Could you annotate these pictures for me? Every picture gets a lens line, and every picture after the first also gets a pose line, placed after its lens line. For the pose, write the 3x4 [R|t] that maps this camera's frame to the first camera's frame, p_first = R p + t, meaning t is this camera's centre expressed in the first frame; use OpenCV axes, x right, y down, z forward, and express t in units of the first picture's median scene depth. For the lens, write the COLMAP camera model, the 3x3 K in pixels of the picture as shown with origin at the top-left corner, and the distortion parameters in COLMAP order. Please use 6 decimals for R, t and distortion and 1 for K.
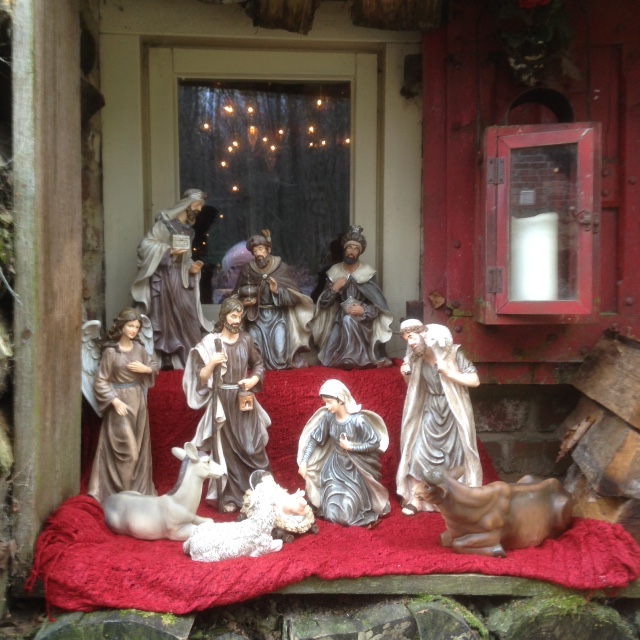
lens RADIAL K [[775.9, 0, 320.0], [0, 775.9, 320.0], [0, 0, 1]] dist [0.216796, -0.383684]
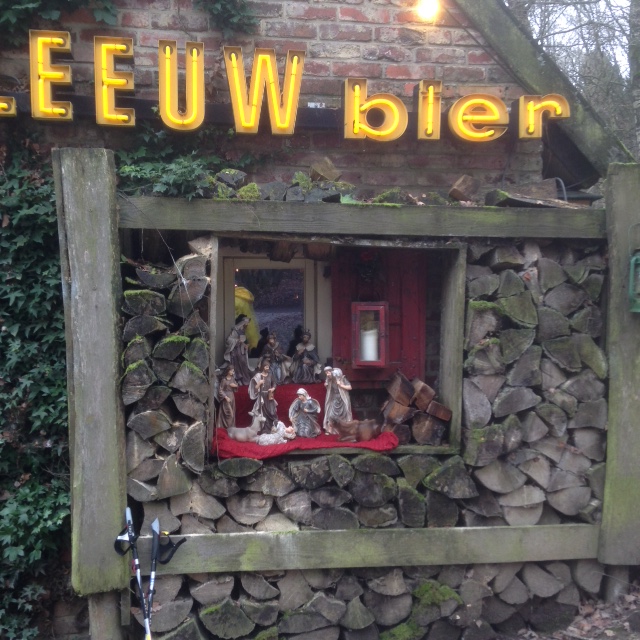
lens RADIAL K [[775.9, 0, 320.0], [0, 775.9, 320.0], [0, 0, 1]] dist [0.216796, -0.383684]
pose [[0.995799, -0.009117, 0.091108, -0.173299], [0.010342, 0.999862, -0.012988, -0.138098], [-0.090977, 0.013876, 0.995756, -1.874184]]
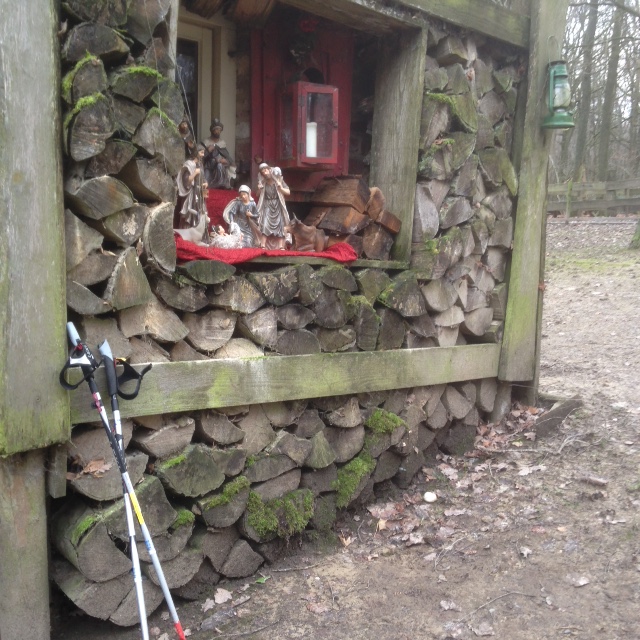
lens RADIAL K [[775.9, 0, 320.0], [0, 775.9, 320.0], [0, 0, 1]] dist [0.216796, -0.383684]
pose [[0.787362, -0.034485, 0.615526, -1.190576], [-0.000358, 0.998409, 0.056394, 0.330870], [-0.616491, -0.044622, 0.786096, -0.916727]]
